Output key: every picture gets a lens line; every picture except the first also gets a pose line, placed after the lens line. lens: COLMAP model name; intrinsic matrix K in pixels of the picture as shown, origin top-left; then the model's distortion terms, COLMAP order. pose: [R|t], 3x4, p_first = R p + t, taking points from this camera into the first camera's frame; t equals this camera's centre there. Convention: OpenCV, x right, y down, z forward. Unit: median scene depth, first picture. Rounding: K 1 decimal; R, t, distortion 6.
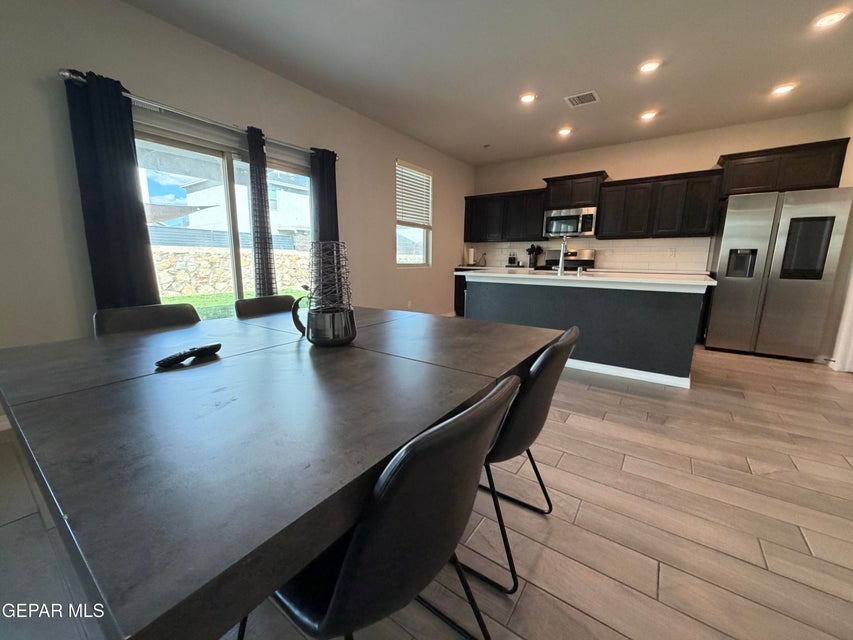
lens RADIAL K [[344.4, 0, 426.5], [0, 344.4, 320.0], [0, 0, 1]] dist [-0.000783, -0.000399]
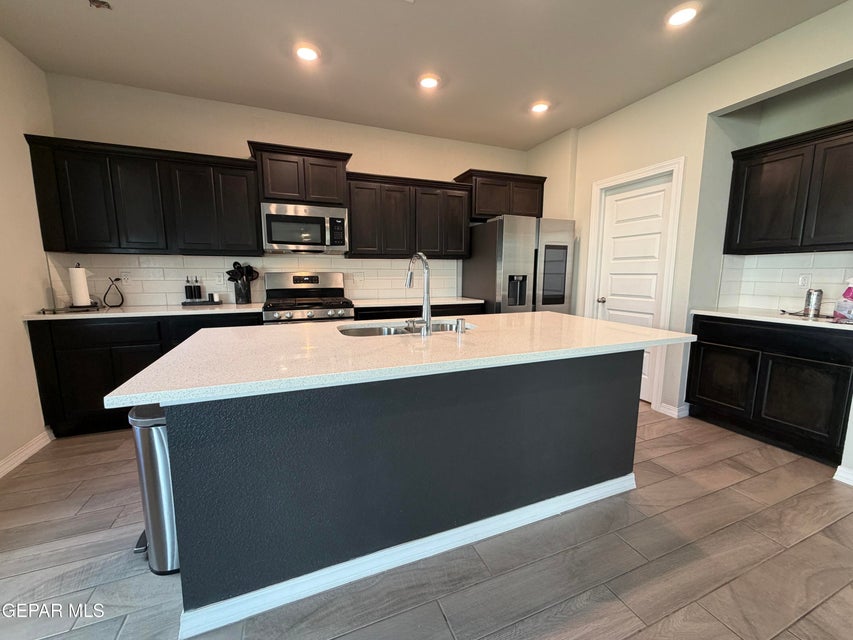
lens RADIAL K [[344.4, 0, 426.5], [0, 344.4, 320.0], [0, 0, 1]] dist [-0.000783, -0.000399]
pose [[0.535098, -0.125592, 0.835402, 0.005483], [0.149753, 0.987328, 0.052511, -0.121915], [-0.831411, 0.097006, 0.547125, 0.500538]]
